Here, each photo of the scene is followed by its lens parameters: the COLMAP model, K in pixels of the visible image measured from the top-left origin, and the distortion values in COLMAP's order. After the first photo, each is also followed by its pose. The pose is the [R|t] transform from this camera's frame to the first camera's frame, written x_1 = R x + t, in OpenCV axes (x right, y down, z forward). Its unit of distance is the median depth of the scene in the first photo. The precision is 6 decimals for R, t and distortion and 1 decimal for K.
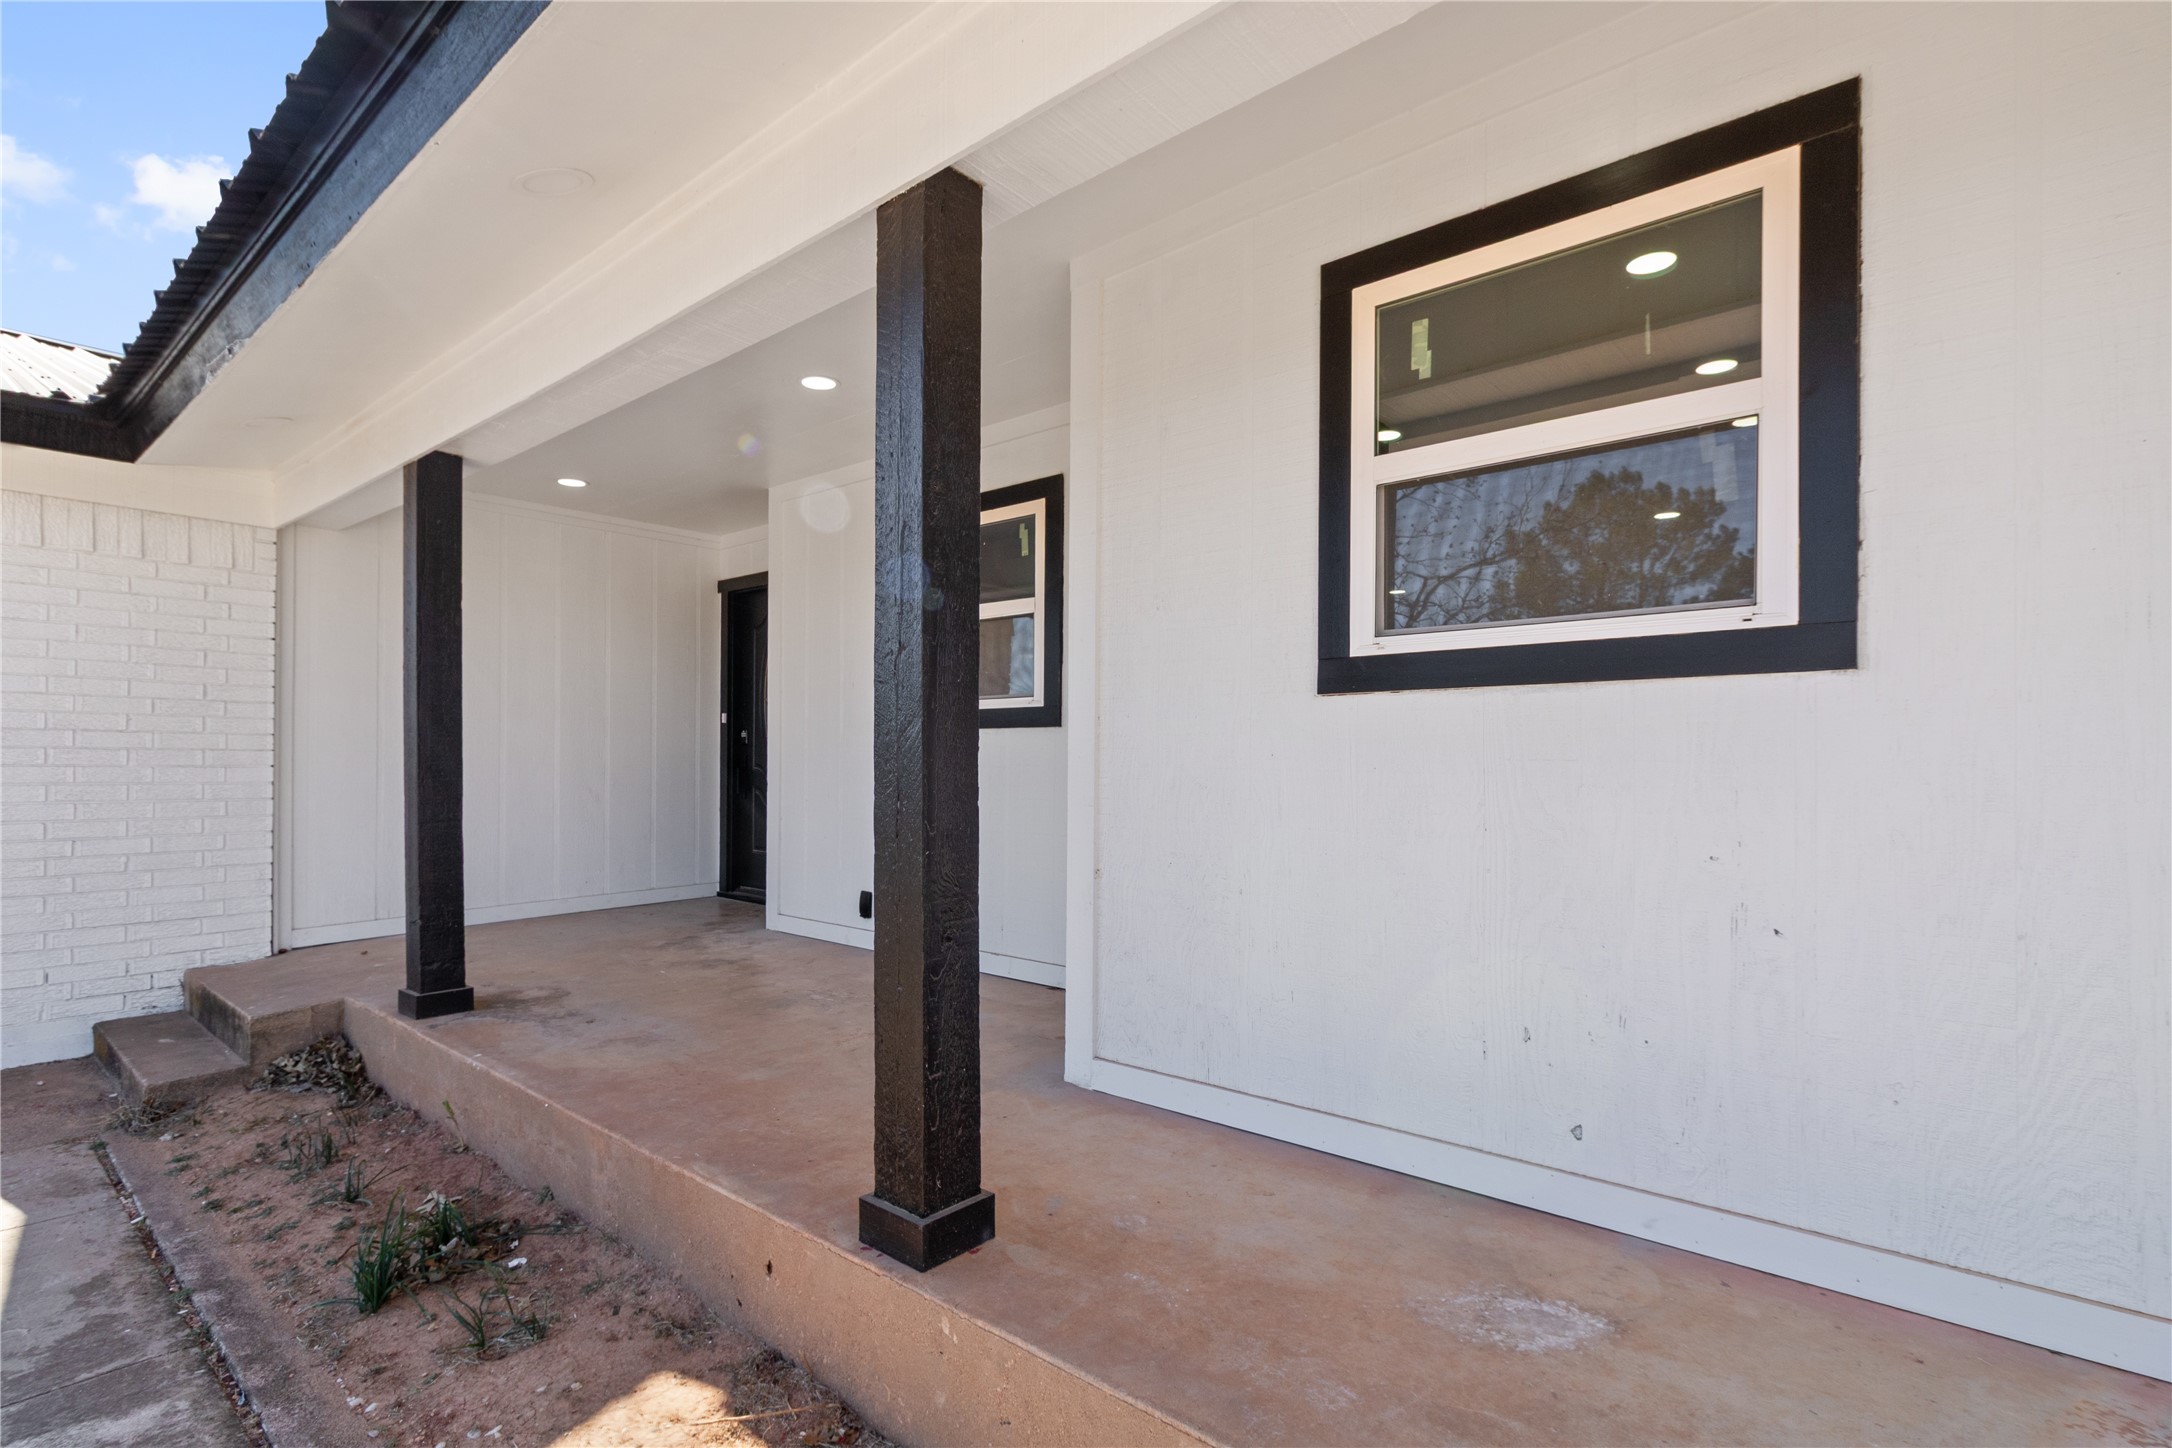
lens RADIAL K [[1014.6, 0, 1074.3], [0, 1014.6, 757.2], [0, 0, 1]] dist [0.008879, -0.000387]
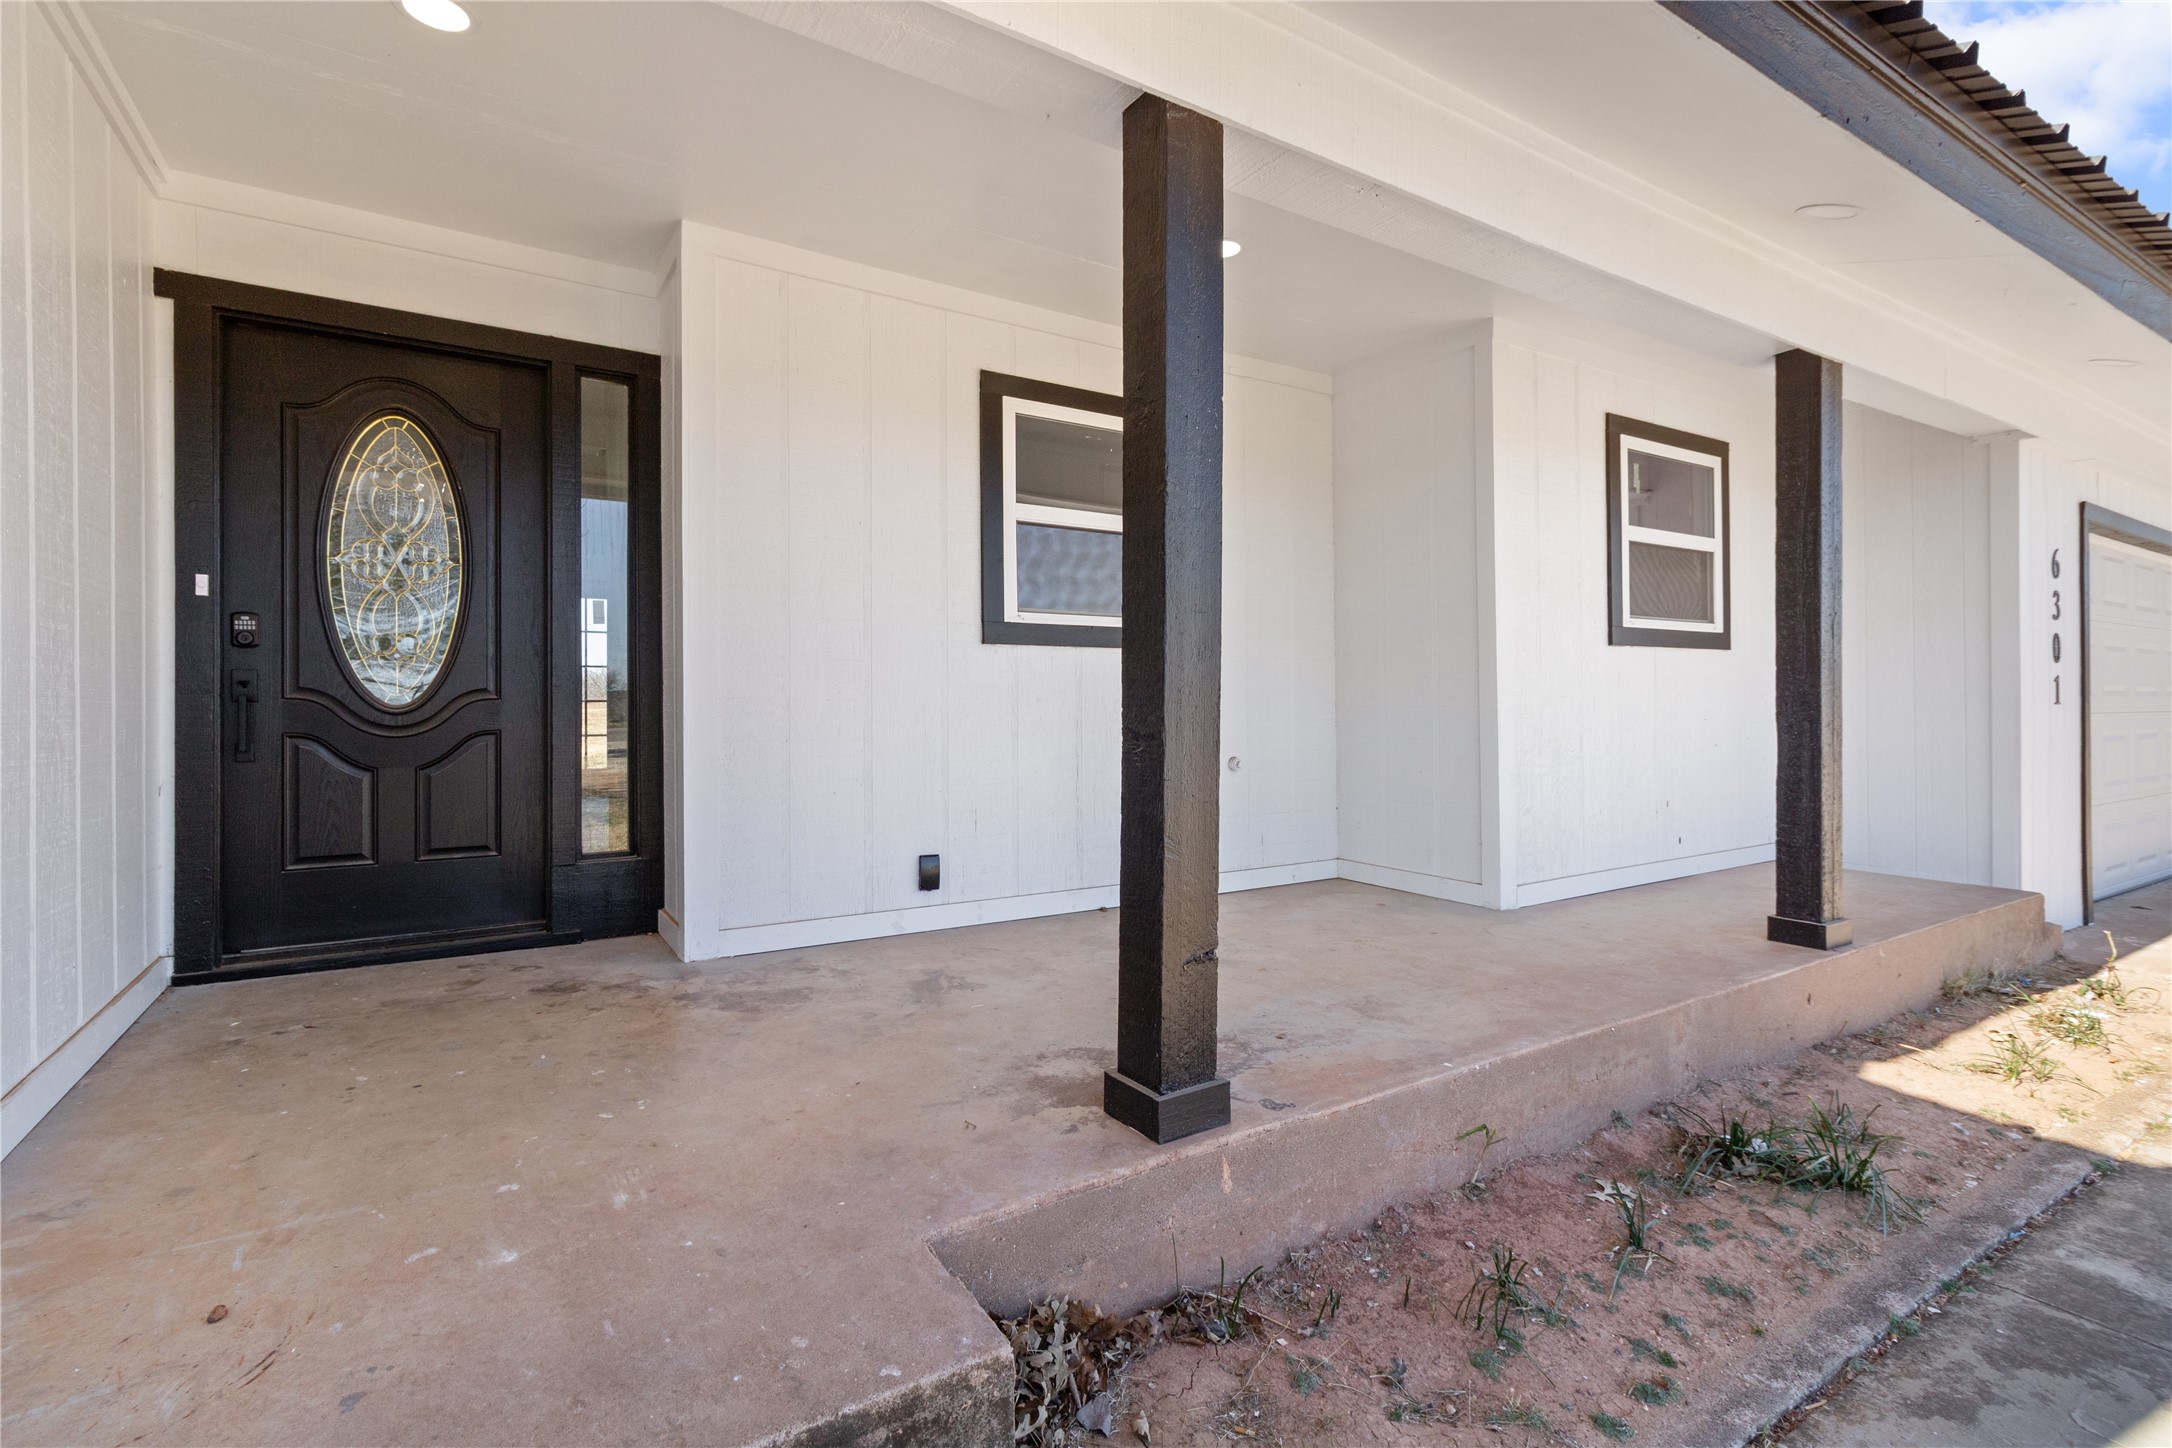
lens RADIAL K [[1014.6, 0, 1093.7], [0, 1014.6, 713.4], [0, 0, 1]] dist [0.008879, -0.000387]
pose [[0.290337, -0.008877, 0.956883, -1.768945], [0.006181, 0.999954, 0.007401, 0.041247], [-0.956905, 0.003766, 0.290378, 1.338321]]
